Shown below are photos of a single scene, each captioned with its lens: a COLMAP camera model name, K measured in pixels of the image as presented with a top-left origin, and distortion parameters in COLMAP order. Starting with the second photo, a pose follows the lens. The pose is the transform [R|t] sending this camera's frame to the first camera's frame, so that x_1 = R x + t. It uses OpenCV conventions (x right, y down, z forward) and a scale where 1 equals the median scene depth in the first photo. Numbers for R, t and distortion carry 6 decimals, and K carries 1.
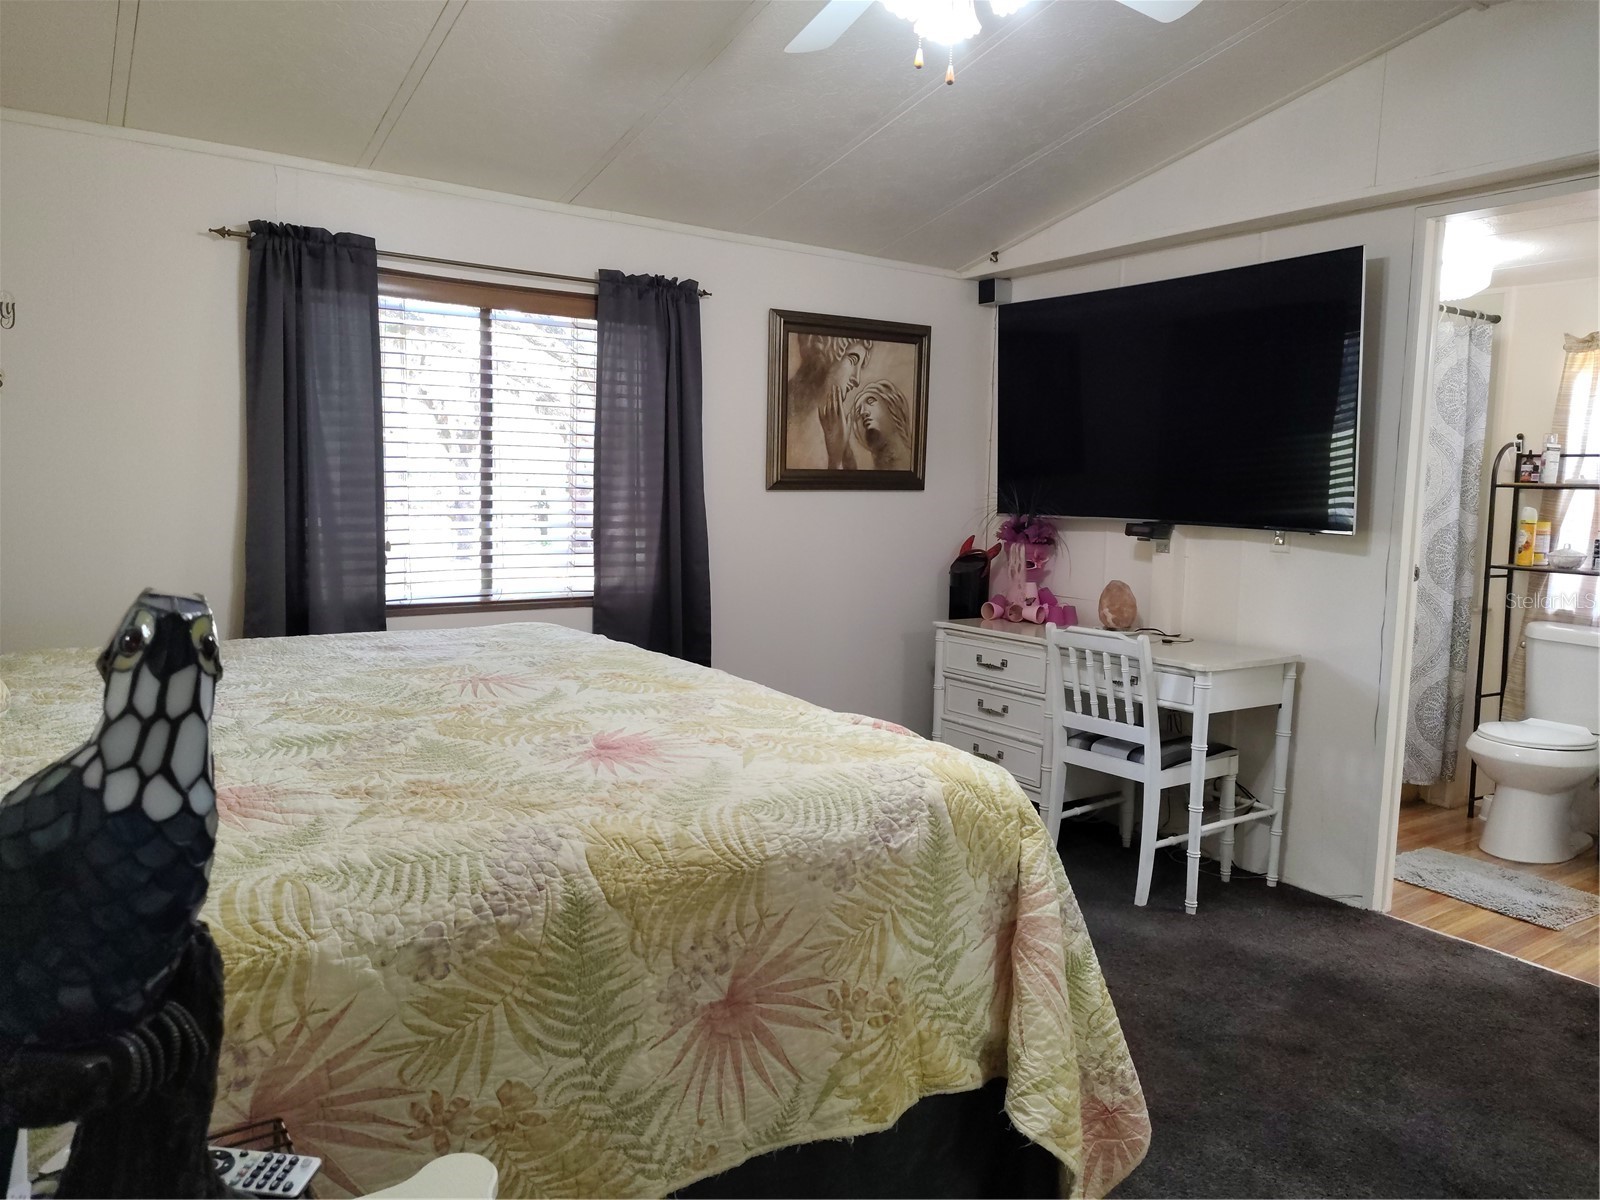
lens RADIAL K [[1106.5, 0, 764.2], [0, 1106.5, 601.6], [0, 0, 1]] dist [0.038245, -0.048051]
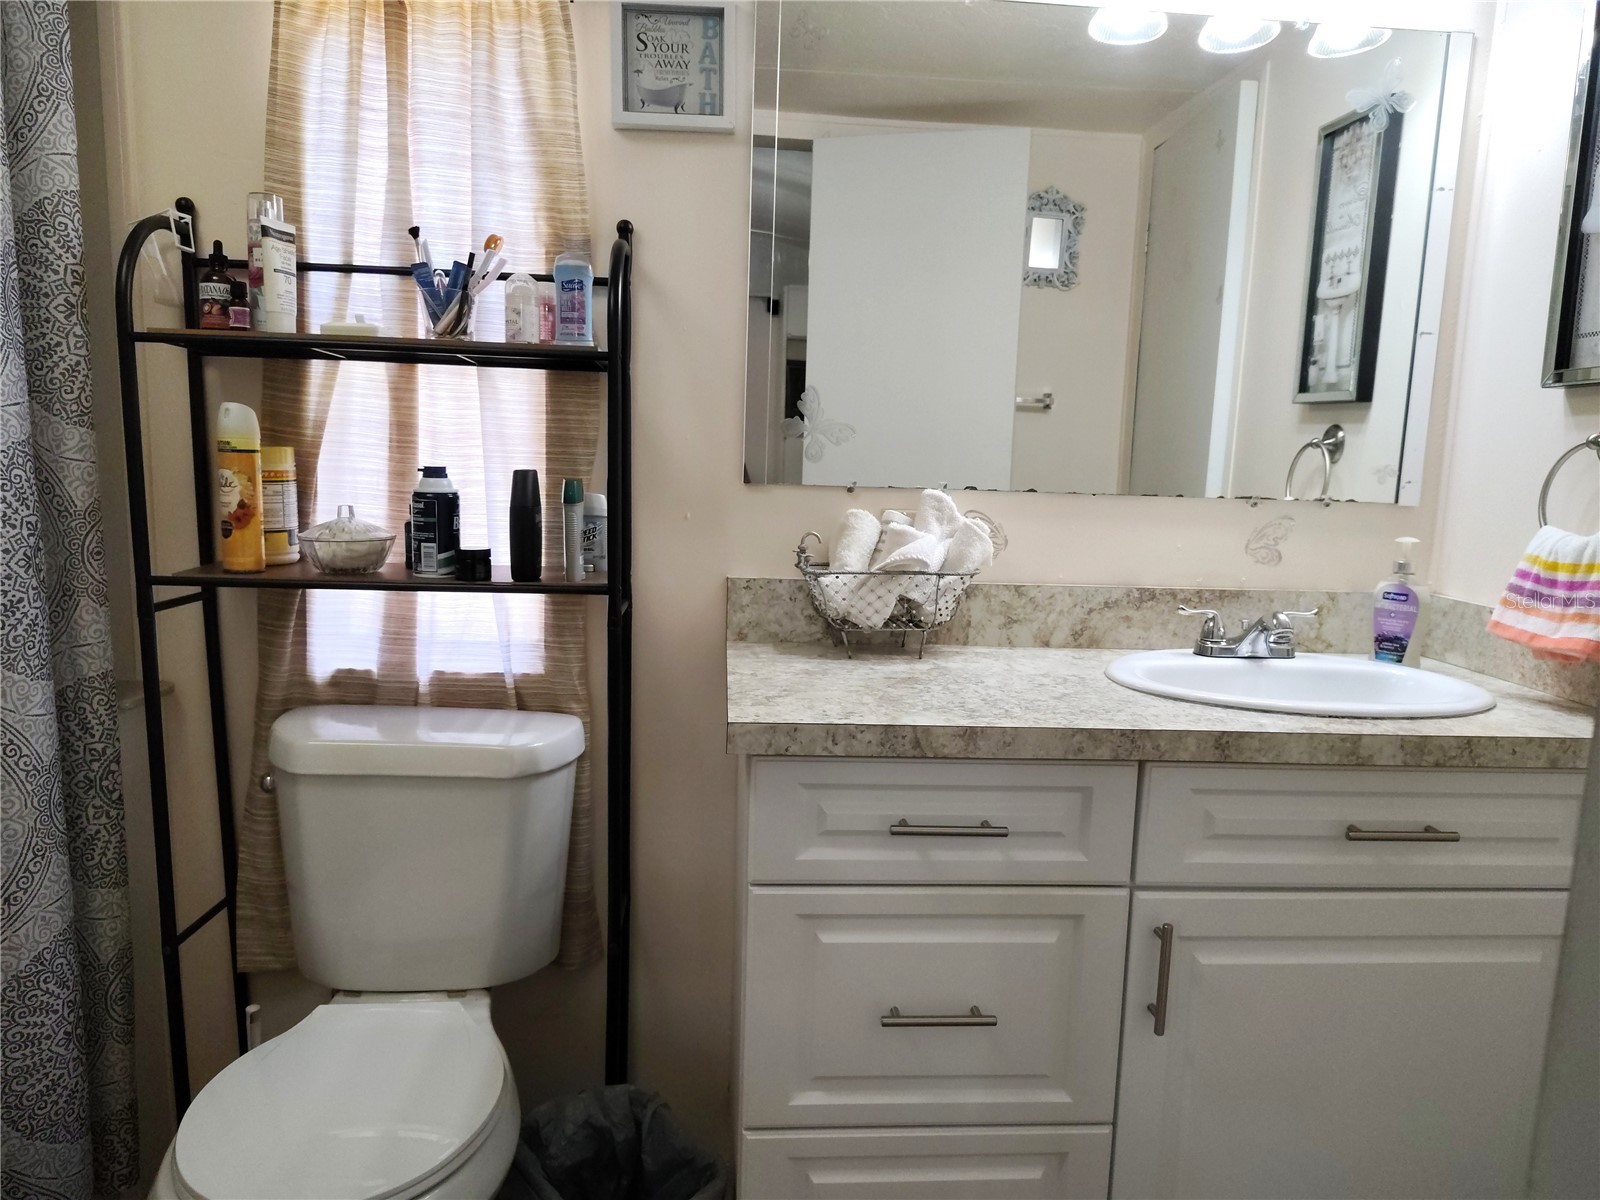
lens RADIAL K [[1106.5, 0, 764.2], [0, 1106.5, 601.6], [0, 0, 1]] dist [0.038245, -0.048051]
pose [[0.527637, -0.125394, 0.840164, 0.465532], [0.077151, 0.992031, 0.099608, -0.044298], [-0.845959, 0.012263, 0.533107, 0.662924]]
